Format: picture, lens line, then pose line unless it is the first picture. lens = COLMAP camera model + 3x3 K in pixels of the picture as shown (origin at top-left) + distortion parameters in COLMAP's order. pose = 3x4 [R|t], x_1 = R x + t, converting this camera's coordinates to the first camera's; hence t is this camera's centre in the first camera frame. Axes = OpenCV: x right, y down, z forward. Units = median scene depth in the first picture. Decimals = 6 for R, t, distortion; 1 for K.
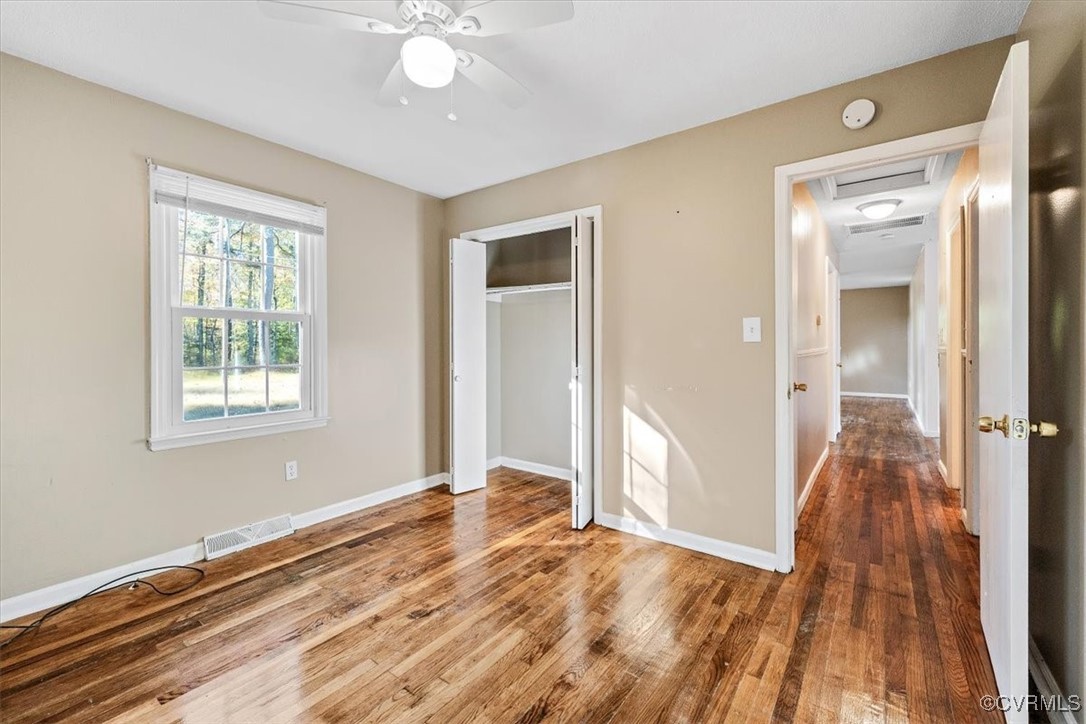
lens RADIAL K [[453.3, 0, 540.0], [0, 453.3, 351.0], [0, 0, 1]] dist [0.001297, 0.000437]
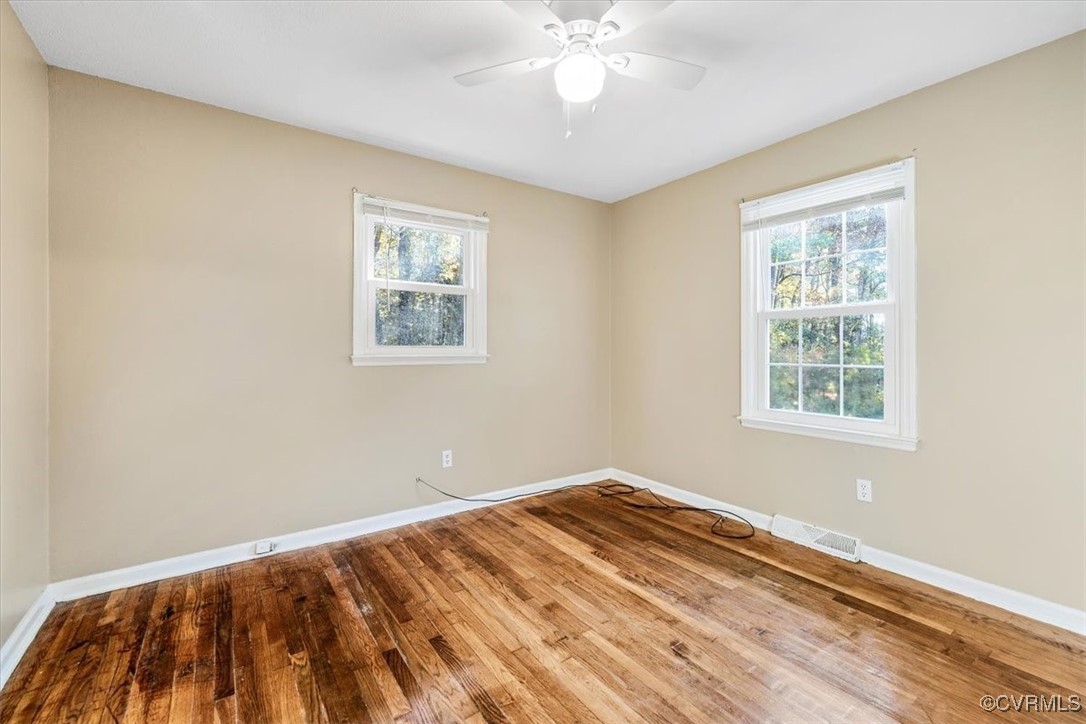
lens RADIAL K [[453.3, 0, 540.0], [0, 453.3, 351.0], [0, 0, 1]] dist [0.001297, 0.000437]
pose [[-0.302106, 0.013402, -0.953180, 0.545814], [-0.000995, 0.999896, 0.014374, -0.011992], [0.953274, 0.005291, -0.302061, 0.838766]]
